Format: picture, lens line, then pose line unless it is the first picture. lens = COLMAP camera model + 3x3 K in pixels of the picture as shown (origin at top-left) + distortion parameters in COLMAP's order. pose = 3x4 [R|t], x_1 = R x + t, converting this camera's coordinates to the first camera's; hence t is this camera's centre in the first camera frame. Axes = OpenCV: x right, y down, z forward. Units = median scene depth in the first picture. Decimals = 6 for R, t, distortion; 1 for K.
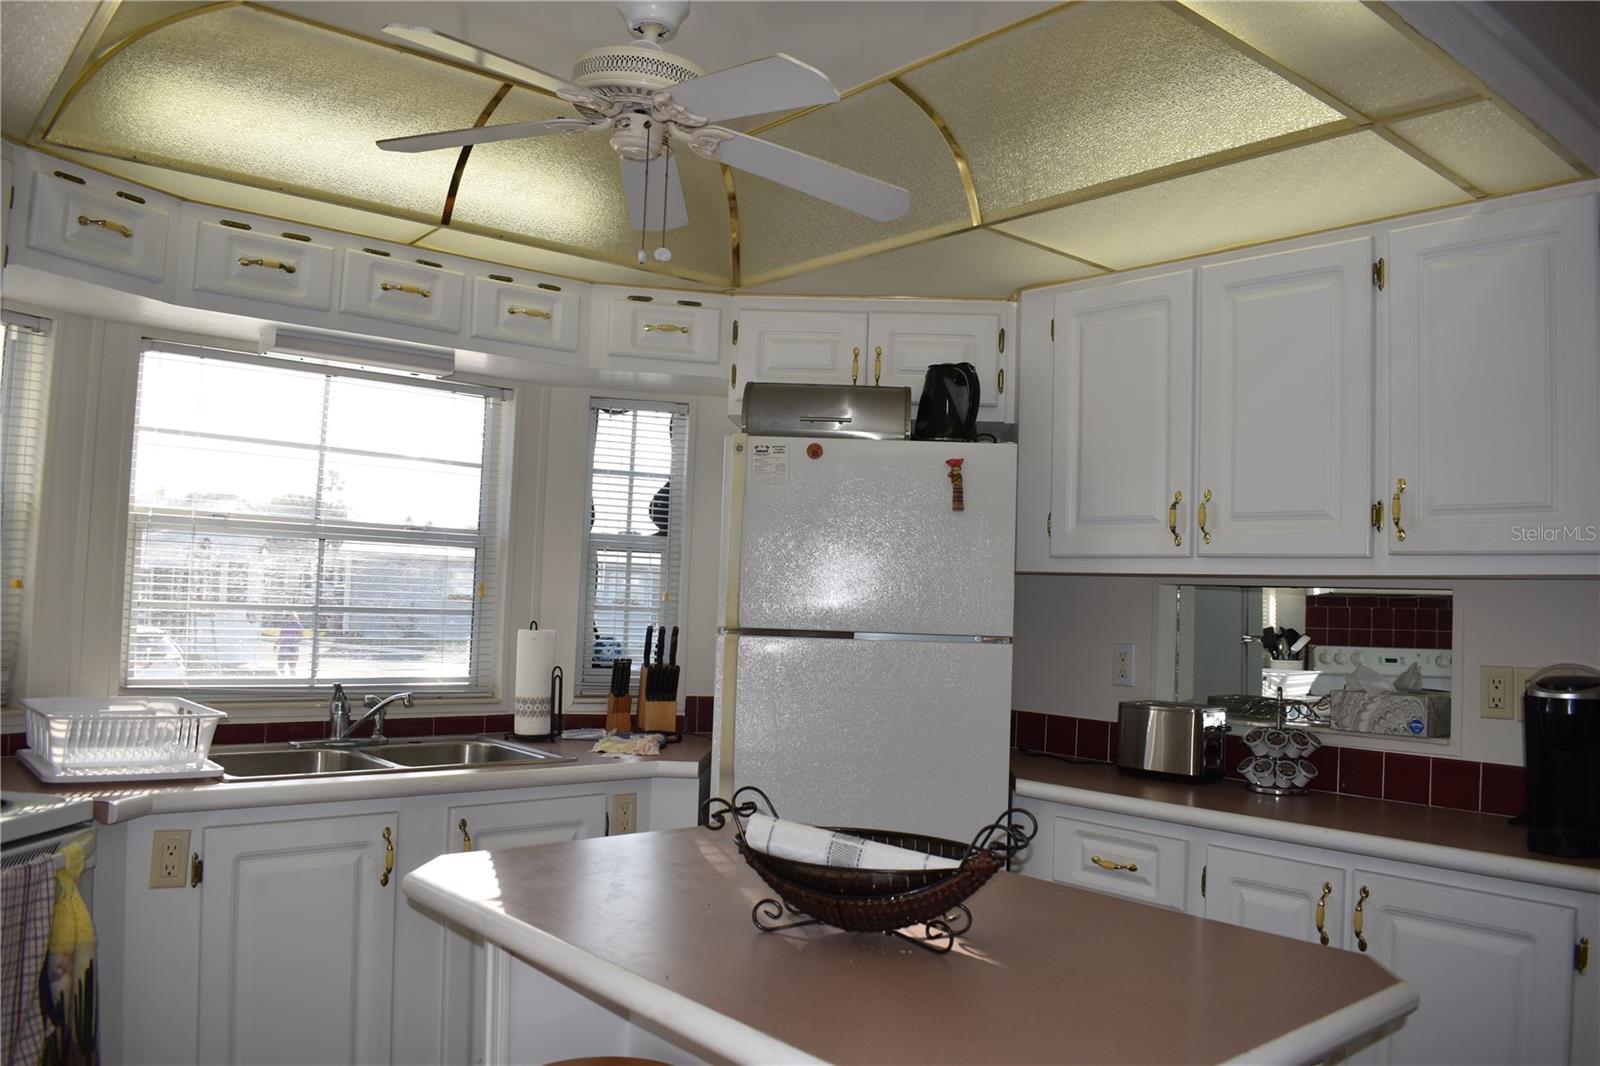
lens RADIAL K [[1271.4, 0, 800.4], [0, 1271.4, 532.9], [0, 0, 1]] dist [-0.053007, -0.002664]
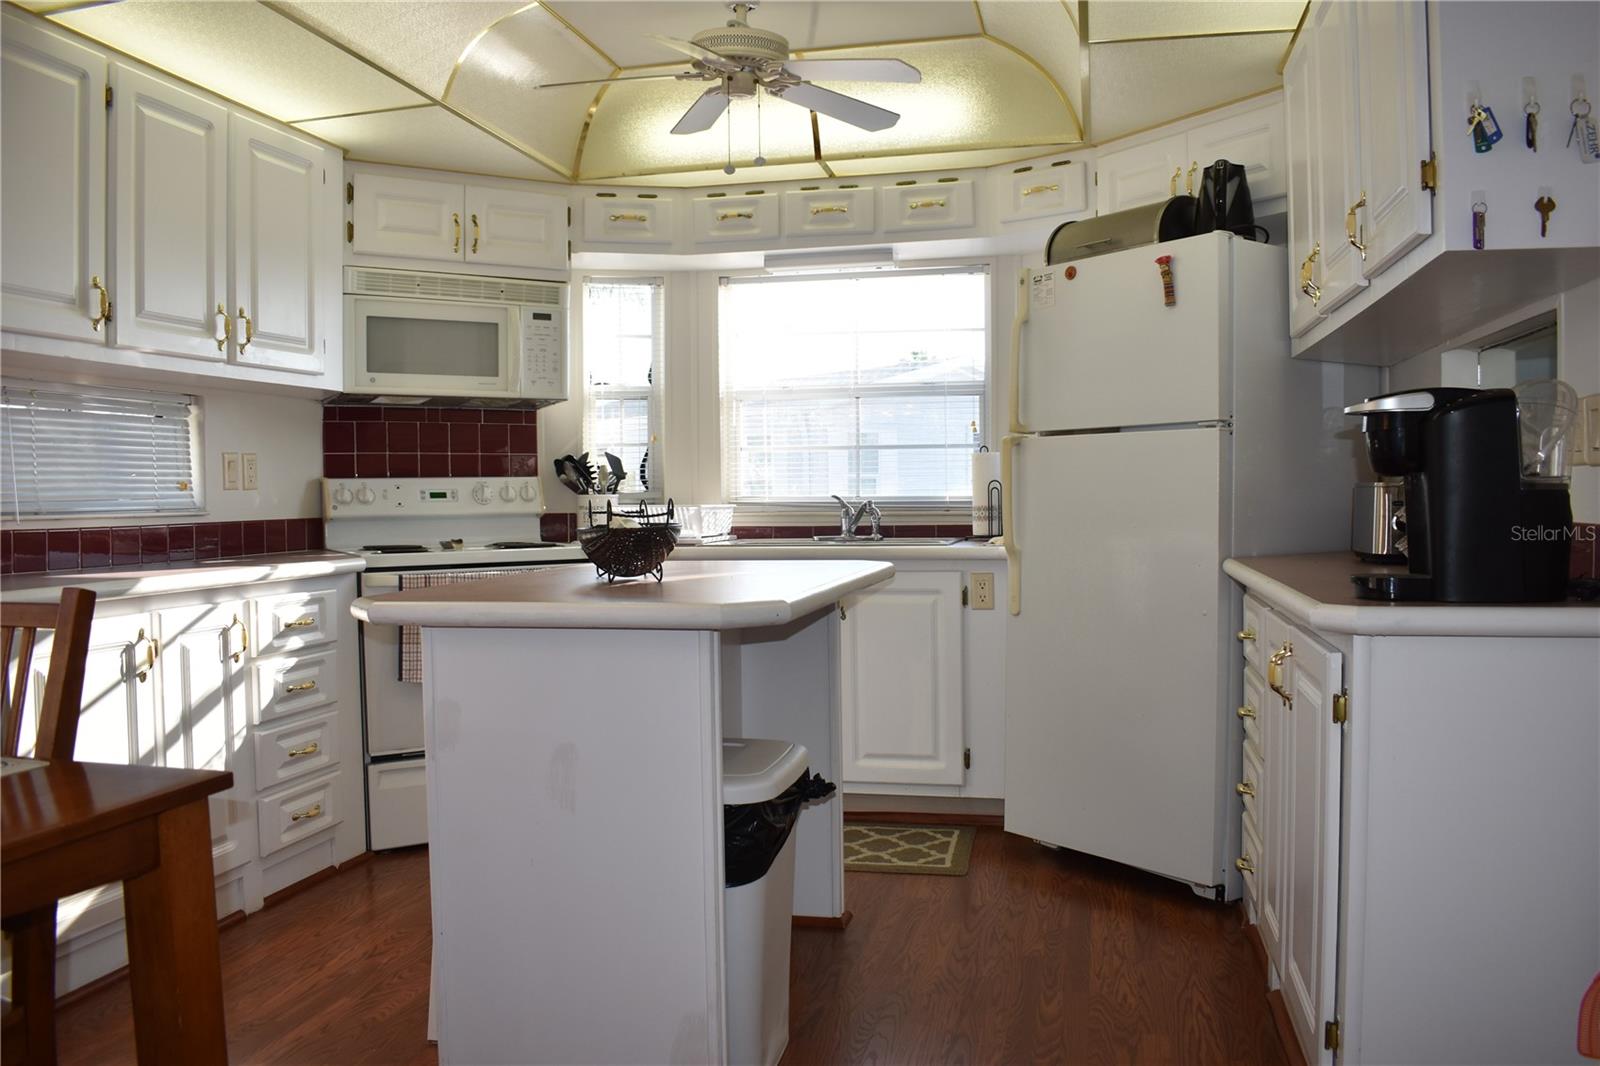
lens RADIAL K [[1271.4, 0, 800.8], [0, 1271.4, 530.2], [0, 0, 1]] dist [-0.053007, -0.002664]
pose [[0.602844, -0.022692, -0.797536, 0.774199], [0.071766, 0.997086, 0.025877, 0.120610], [0.794625, -0.072836, 0.602716, 0.105642]]
